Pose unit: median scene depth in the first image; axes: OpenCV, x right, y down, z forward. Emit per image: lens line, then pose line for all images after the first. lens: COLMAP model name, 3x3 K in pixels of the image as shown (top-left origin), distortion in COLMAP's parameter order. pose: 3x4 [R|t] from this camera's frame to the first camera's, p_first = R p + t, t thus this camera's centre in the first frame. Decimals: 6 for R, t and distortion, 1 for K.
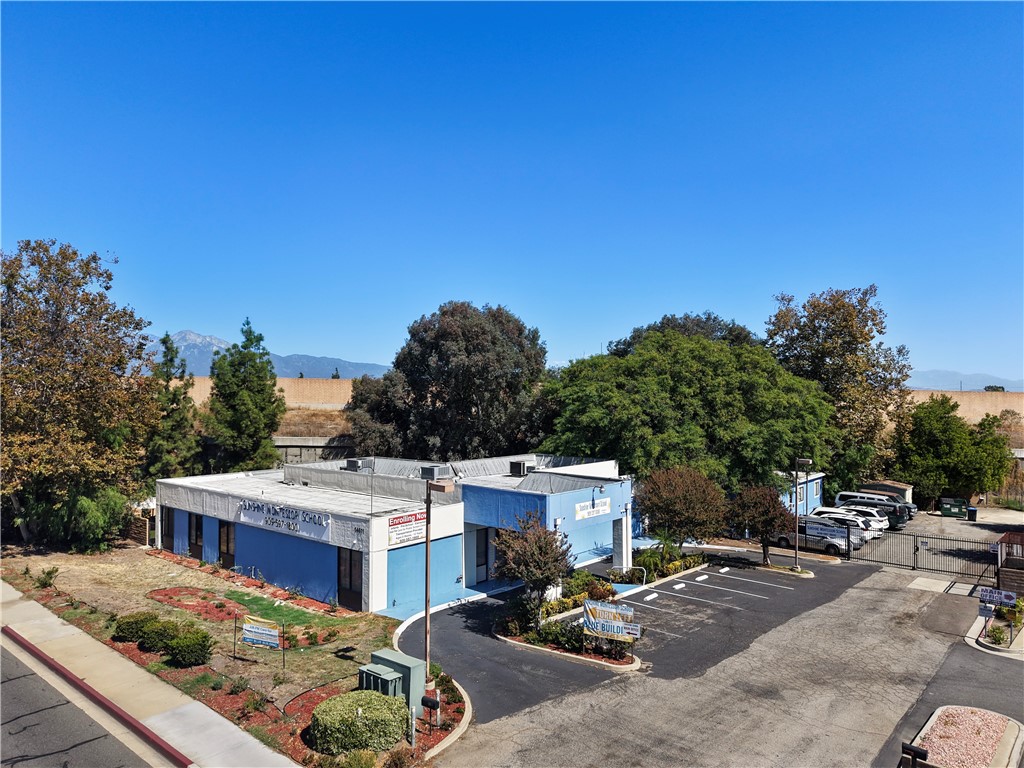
lens RADIAL K [[700.8, 0, 514.2], [0, 700.8, 381.1], [0, 0, 1]] dist [0.022286, -0.024071]
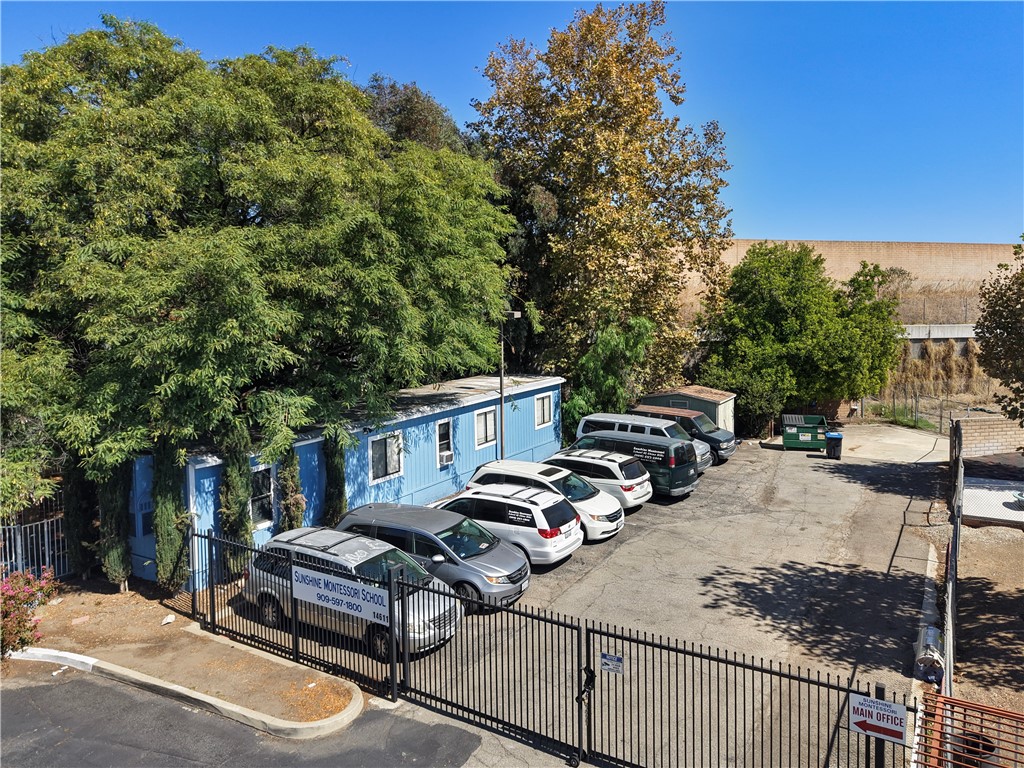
lens RADIAL K [[700.8, 0, 555.3], [0, 700.8, 332.2], [0, 0, 1]] dist [0.022286, -0.024071]
pose [[0.984901, -0.029387, 0.170606, 0.356446], [0.018596, 0.997744, 0.064507, 0.067553], [-0.172116, -0.060361, 0.983226, 0.523023]]
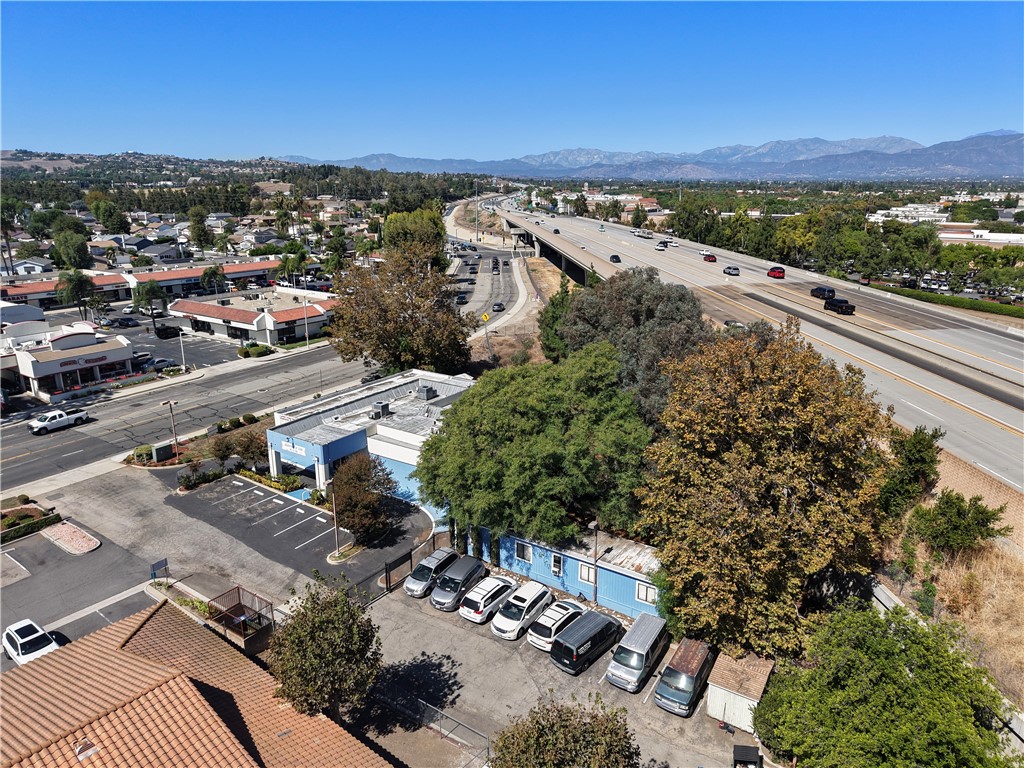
lens RADIAL K [[700.8, 0, 508.3], [0, 700.8, 386.9], [0, 0, 1]] dist [0.022286, -0.024071]
pose [[0.105459, 0.279904, -0.954218, 1.081780], [0.015961, 0.958969, 0.283061, -0.278363], [0.994296, -0.045081, 0.096664, 0.797671]]
